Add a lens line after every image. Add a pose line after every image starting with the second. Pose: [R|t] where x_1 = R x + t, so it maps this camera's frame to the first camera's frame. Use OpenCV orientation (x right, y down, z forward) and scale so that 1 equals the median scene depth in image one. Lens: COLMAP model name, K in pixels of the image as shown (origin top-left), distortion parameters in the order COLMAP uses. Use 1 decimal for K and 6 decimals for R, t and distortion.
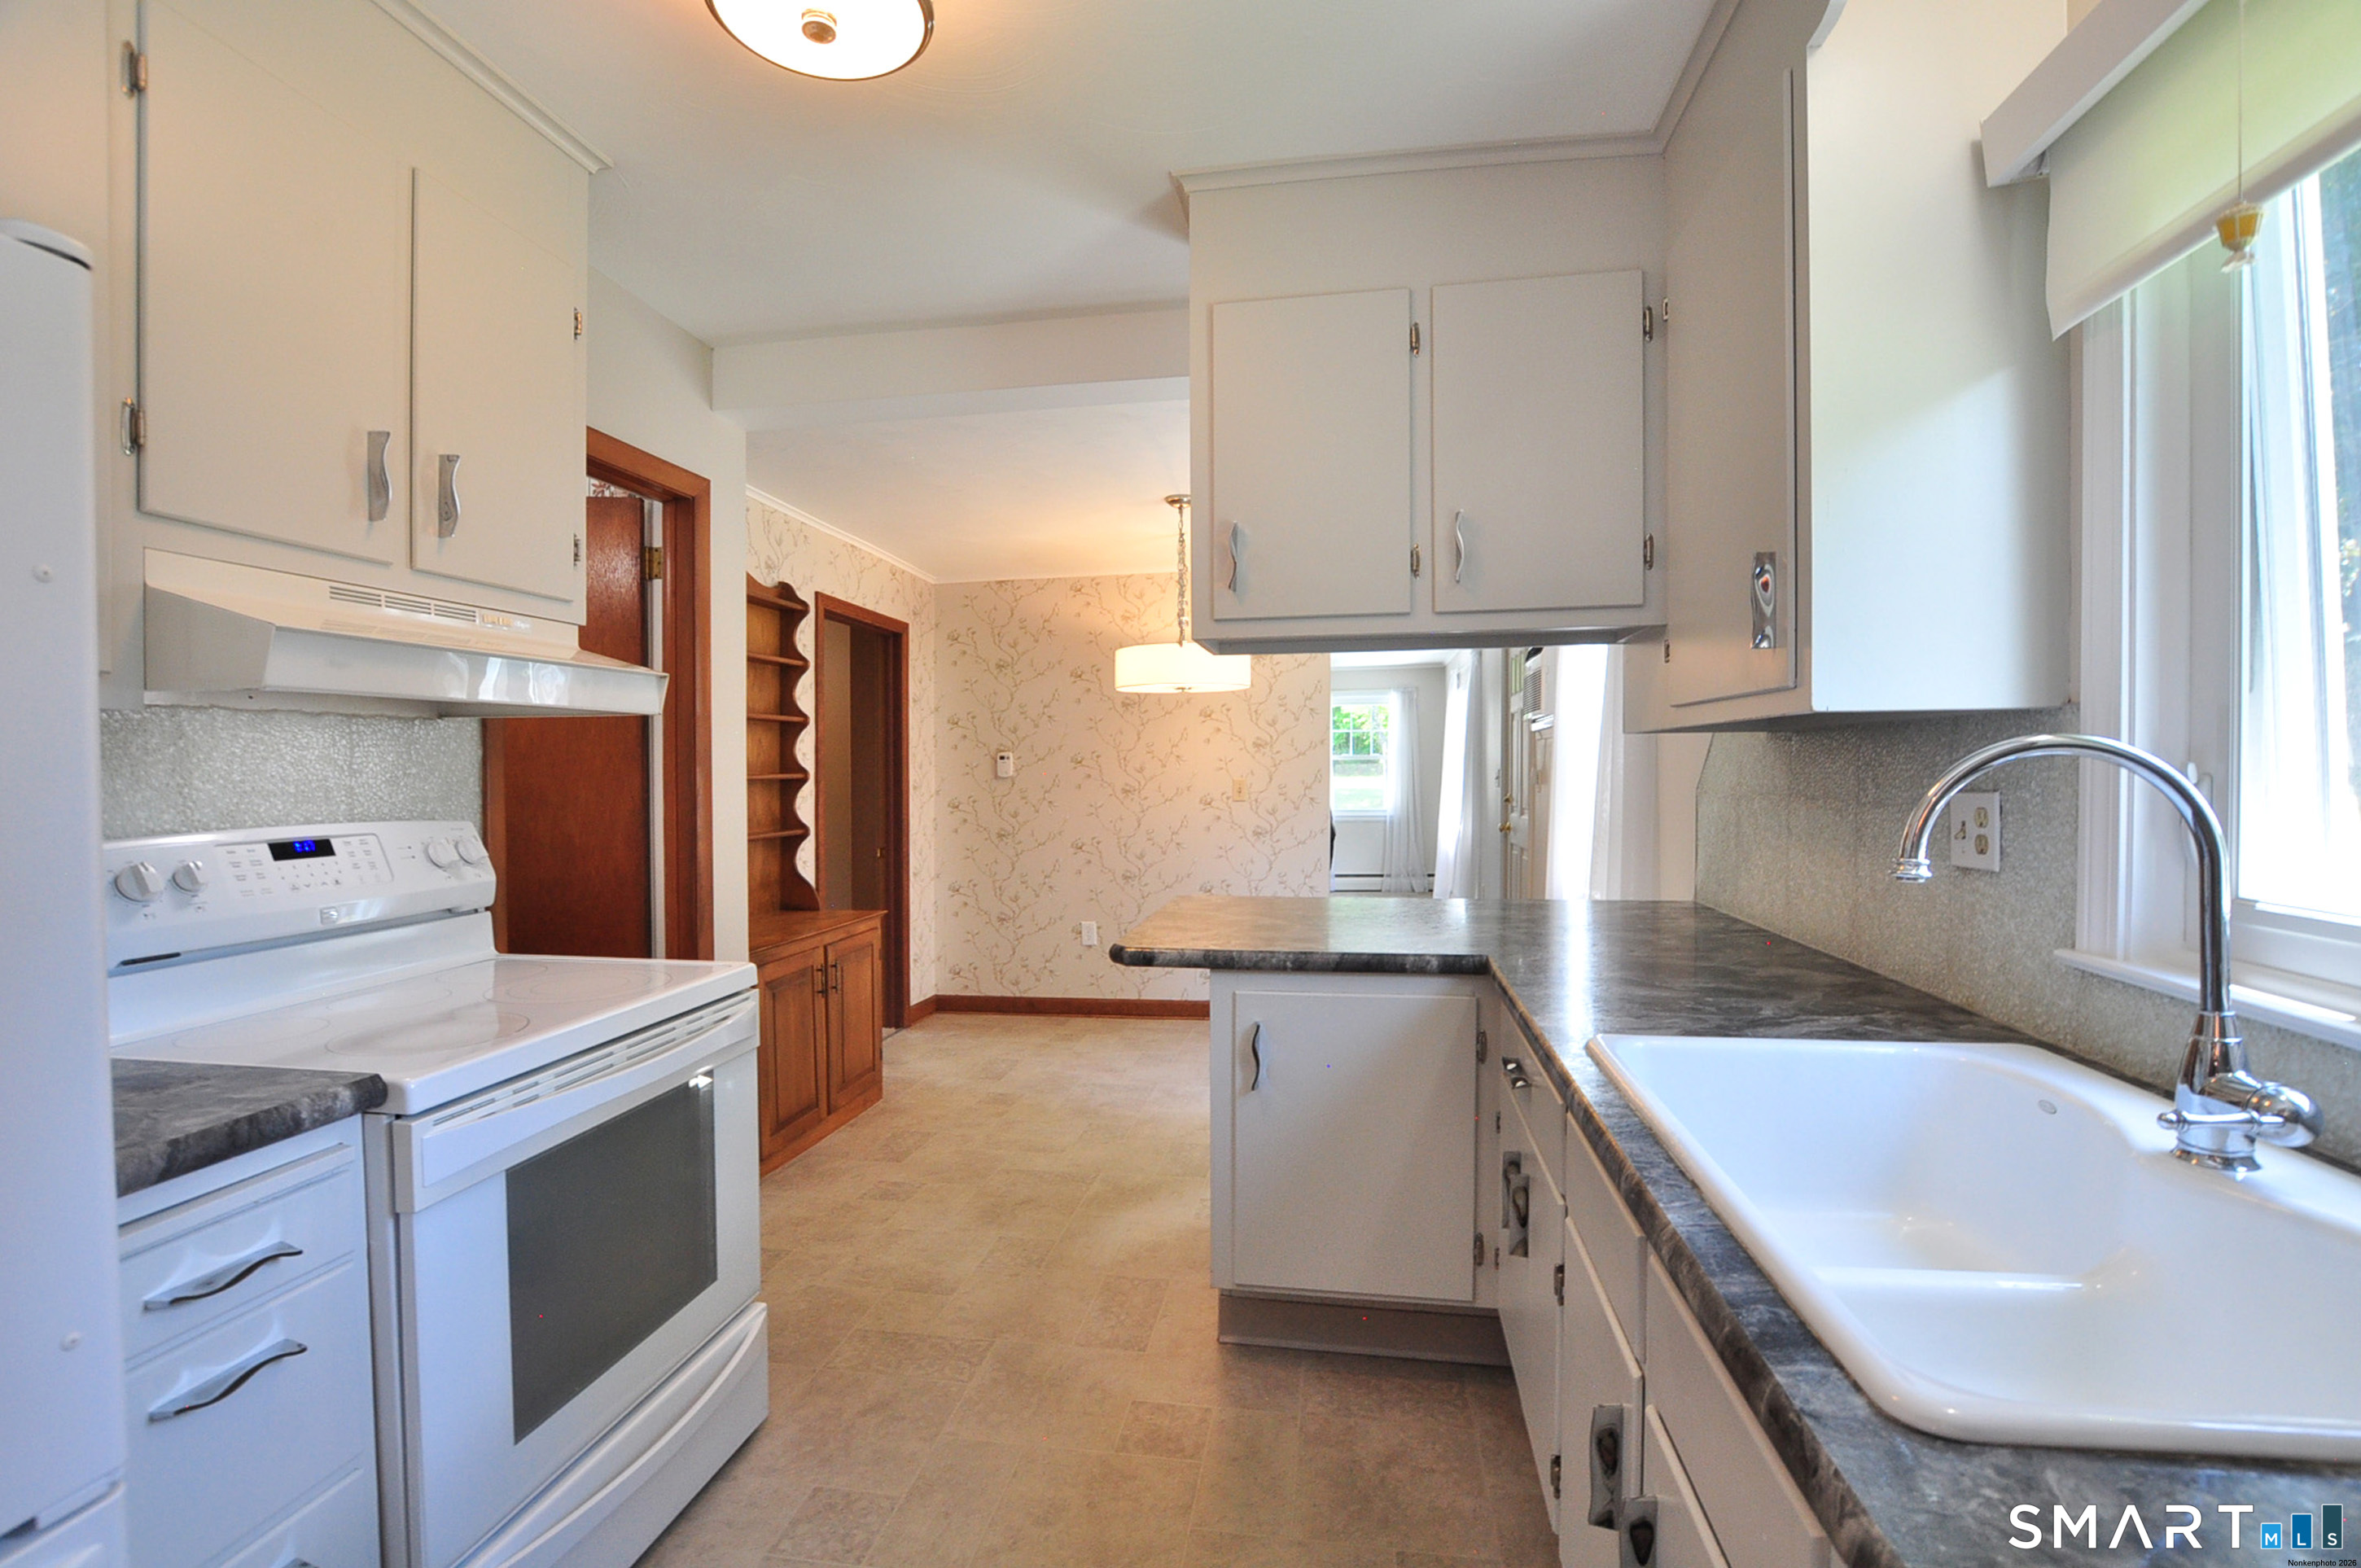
lens RADIAL K [[1057.4, 0, 1197.0], [0, 1057.4, 802.2], [0, 0, 1]] dist [-0.032313, 0.002686]
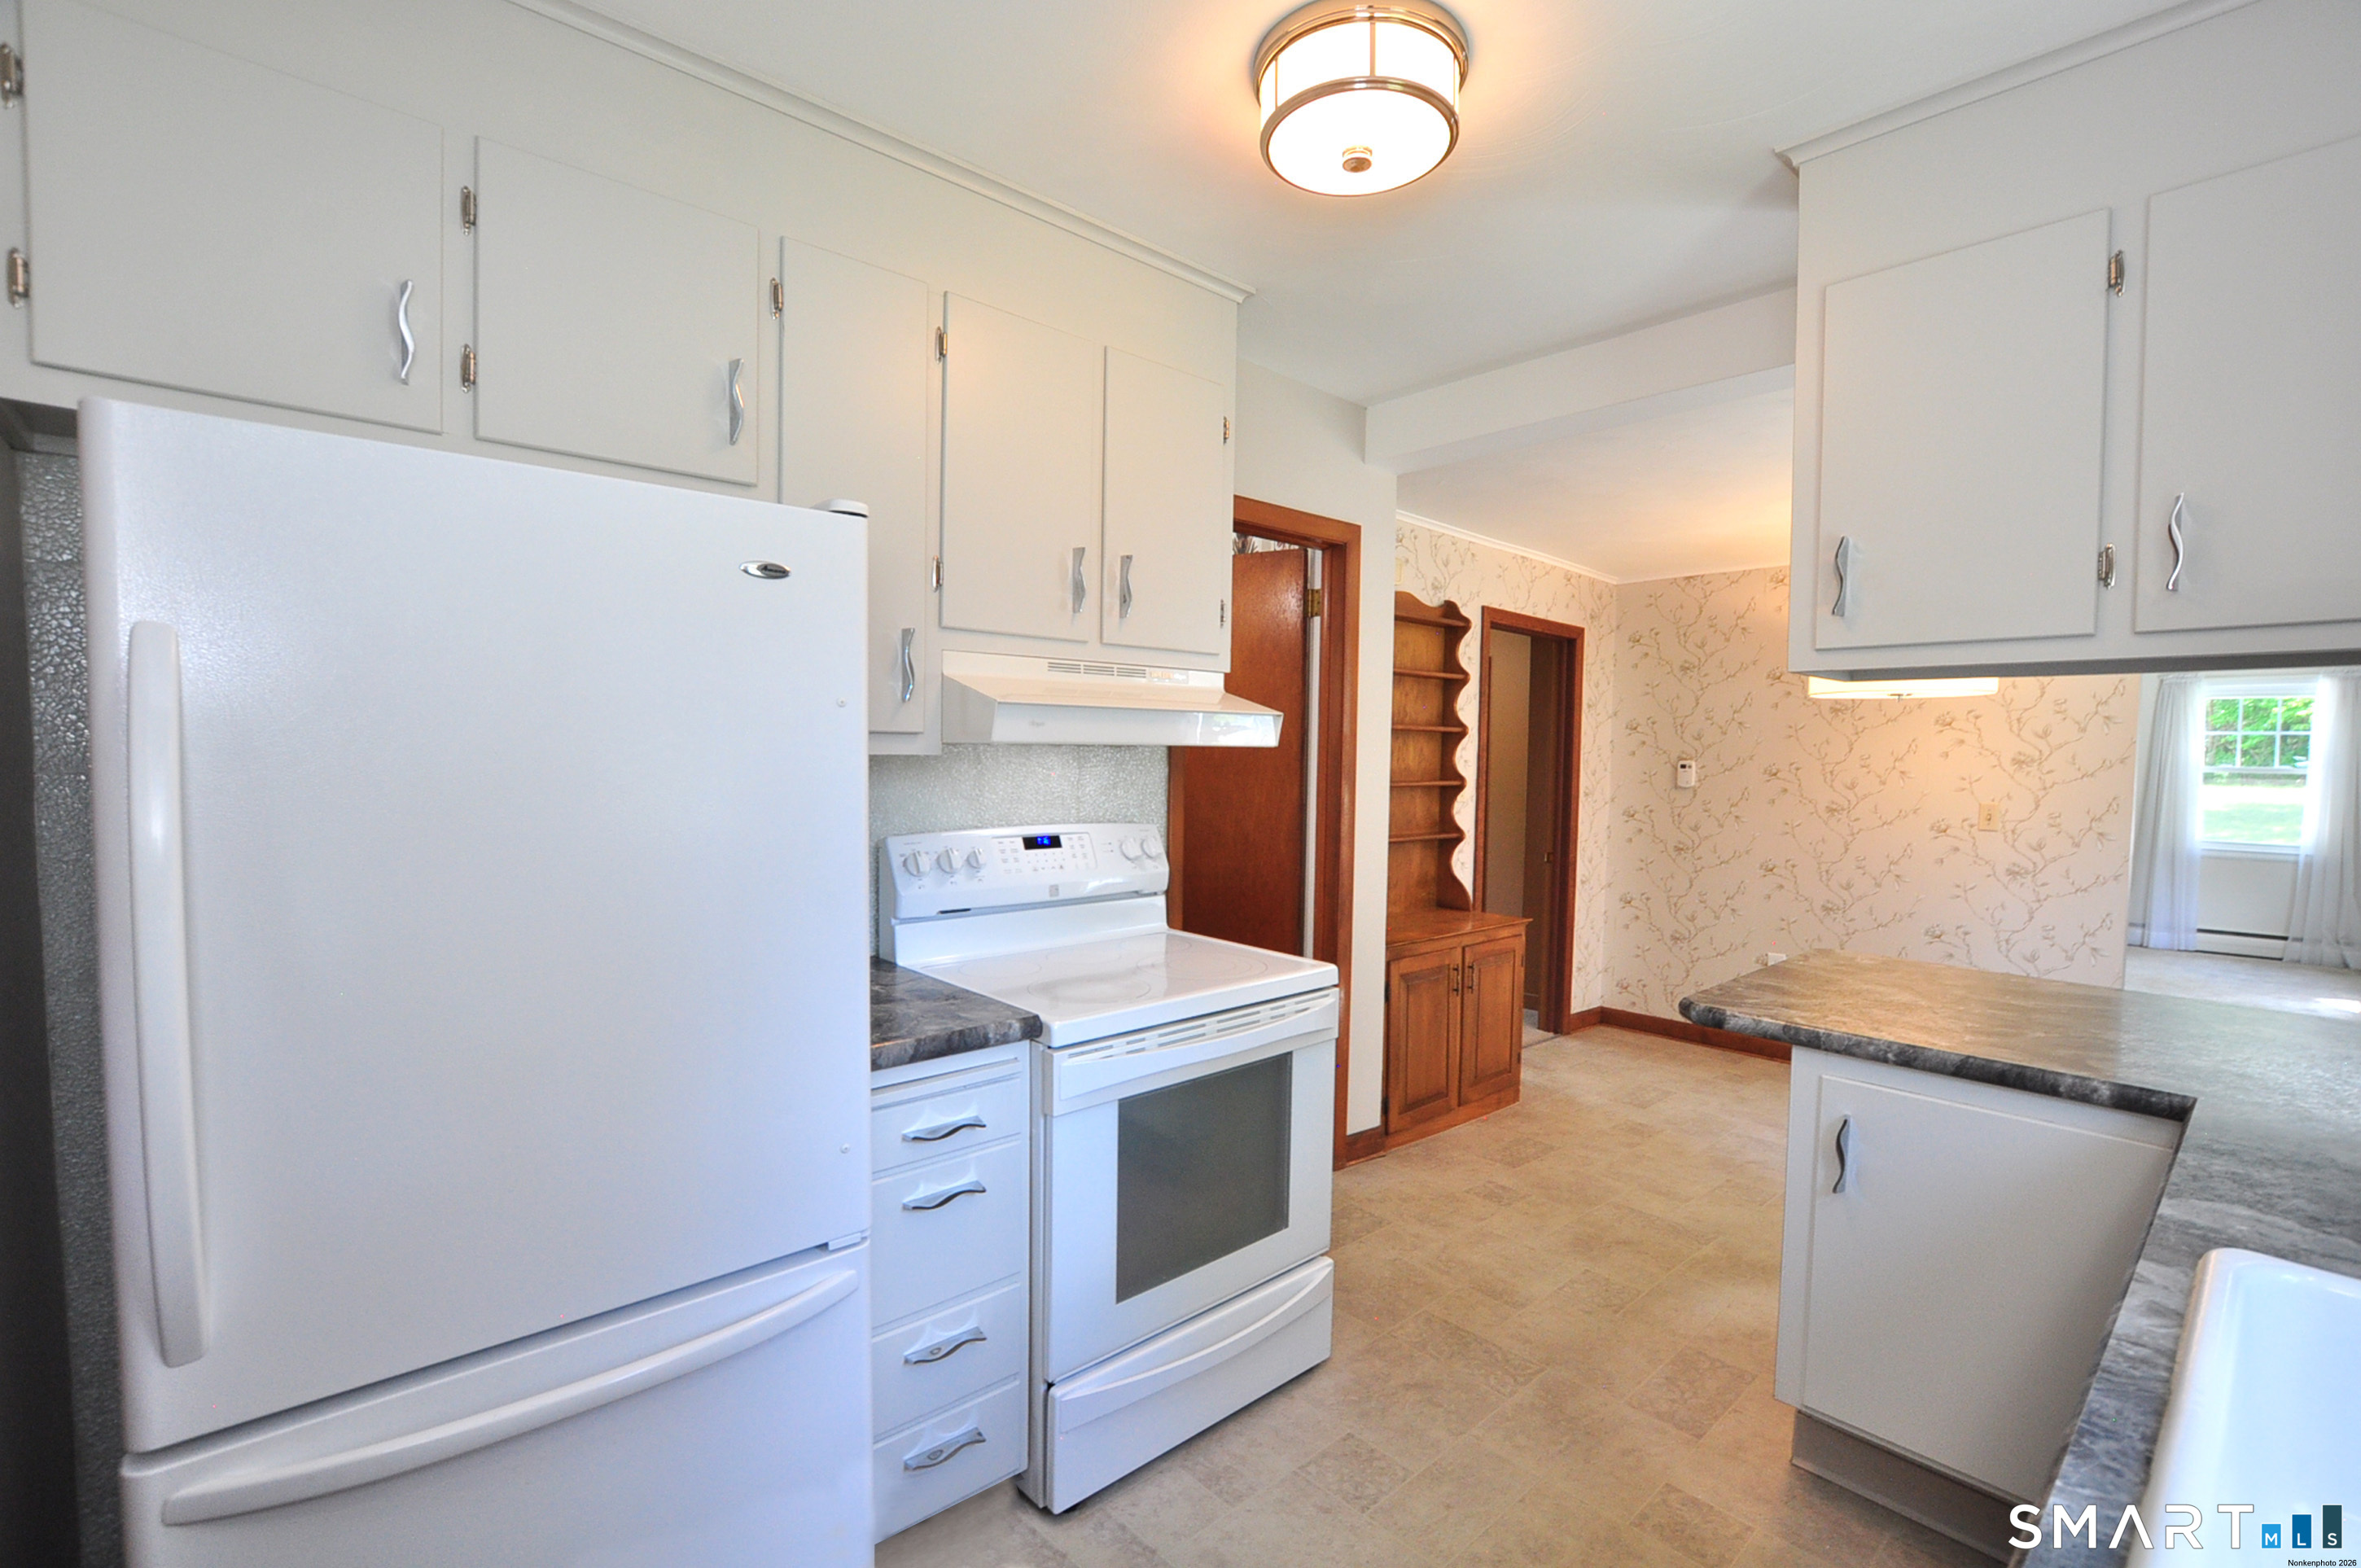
lens RADIAL K [[1057.4, 0, 1167.9], [0, 1057.4, 807.9], [0, 0, 1]] dist [-0.032313, 0.002686]
pose [[0.768413, 0.052587, -0.637790, 0.143662], [-0.040926, 0.998616, 0.033031, -0.043049], [0.638645, 0.000721, 0.769501, -0.004355]]
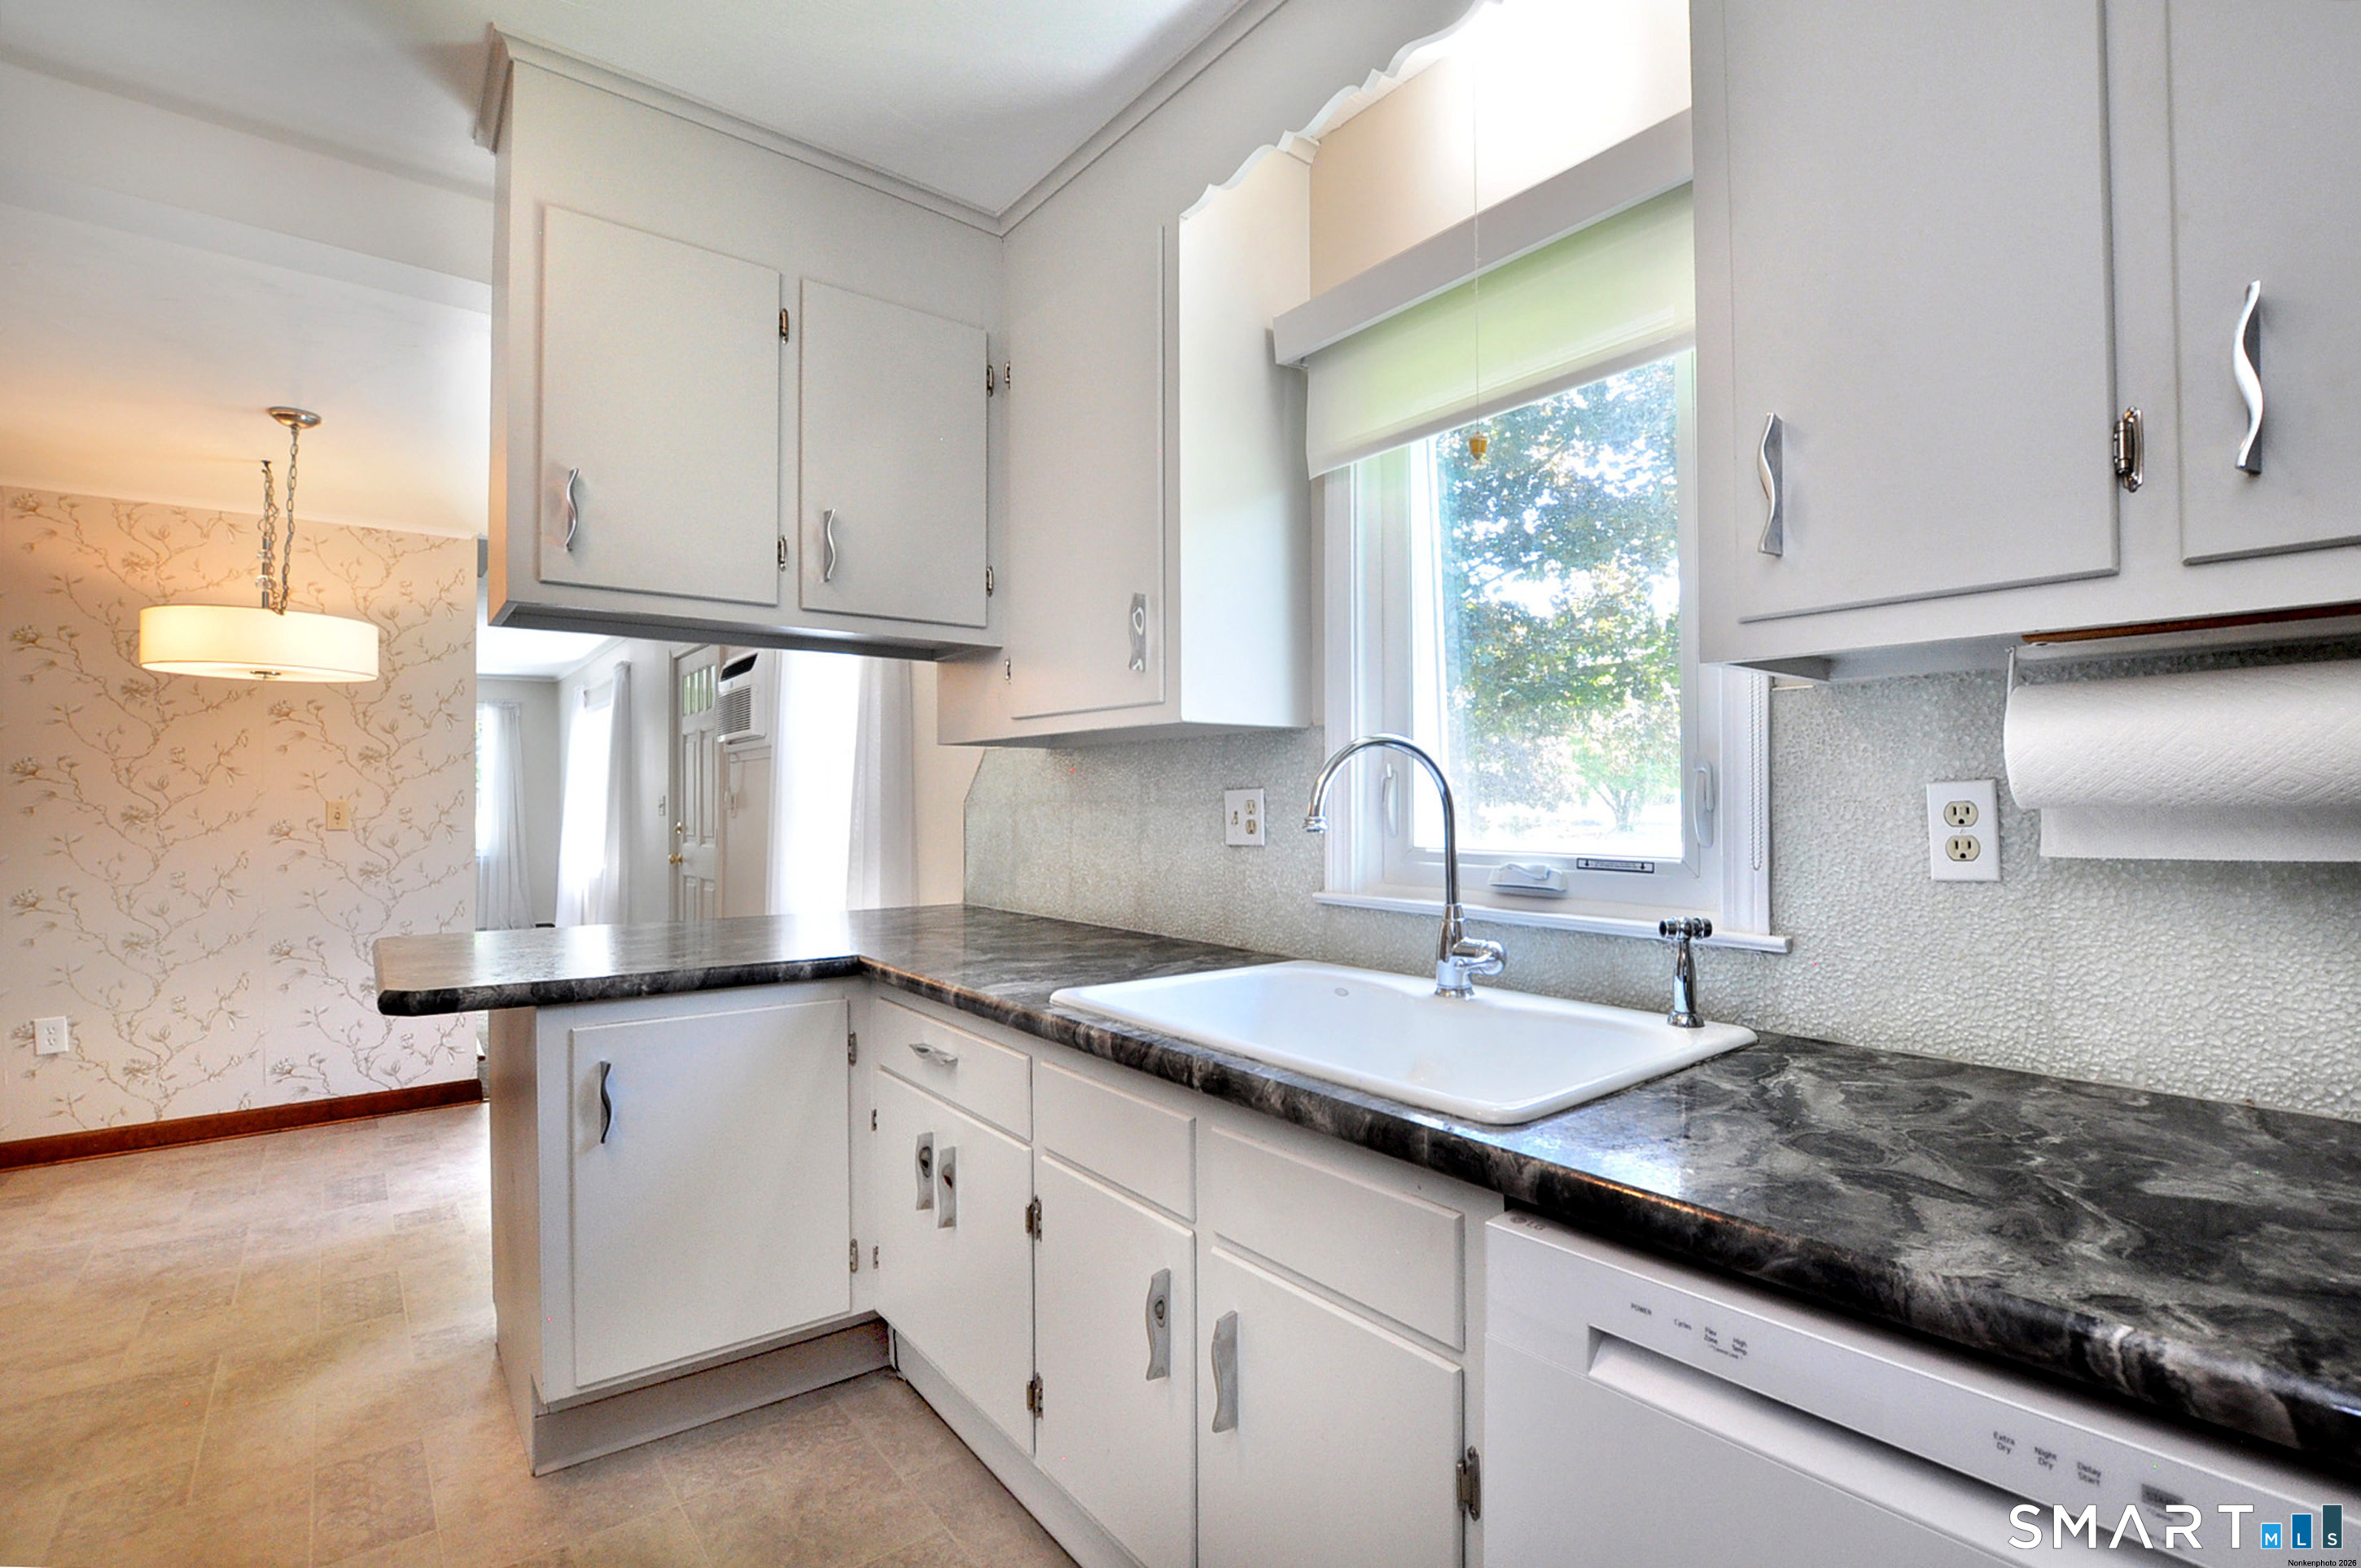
lens RADIAL K [[1057.4, 0, 1265.8], [0, 1057.4, 805.6], [0, 0, 1]] dist [-0.032313, 0.002686]
pose [[0.646725, 0.002830, 0.762718, -0.235337], [0.022959, 0.999468, -0.023177, 0.034915], [-0.762377, 0.032500, 0.646316, 0.051251]]
